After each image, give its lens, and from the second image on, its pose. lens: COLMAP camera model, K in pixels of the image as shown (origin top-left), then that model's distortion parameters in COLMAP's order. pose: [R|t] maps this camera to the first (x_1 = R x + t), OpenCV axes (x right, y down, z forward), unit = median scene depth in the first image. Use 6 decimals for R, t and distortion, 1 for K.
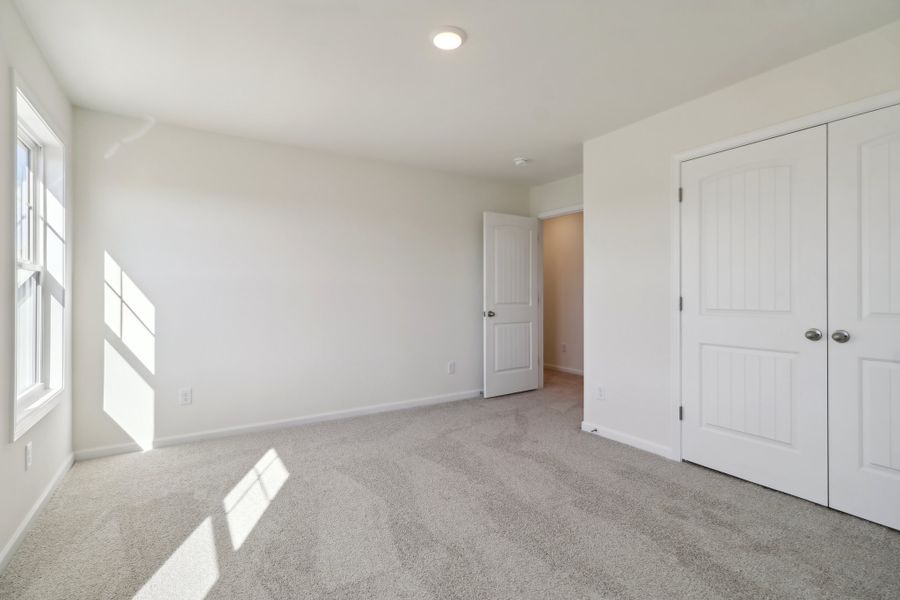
lens RADIAL K [[426.2, 0, 449.0], [0, 426.2, 302.8], [0, 0, 1]] dist [-0.004758, 0.000432]
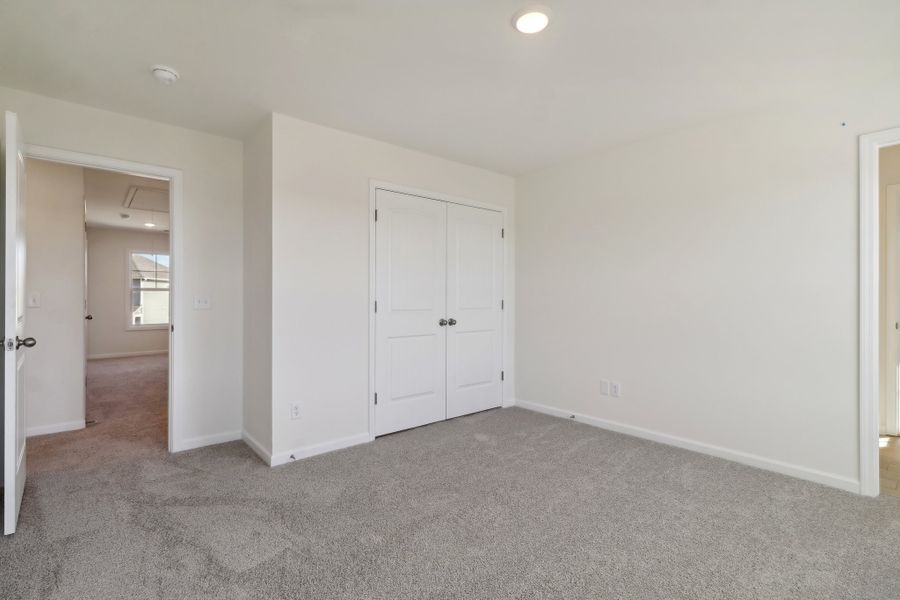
lens RADIAL K [[426.2, 0, 444.2], [0, 426.2, 299.5], [0, 0, 1]] dist [-0.004758, 0.000432]
pose [[-0.156013, -0.002535, 0.987752, -0.622263], [0.020126, 0.999781, 0.005745, -0.019021], [-0.987550, 0.020776, -0.155928, 0.933926]]
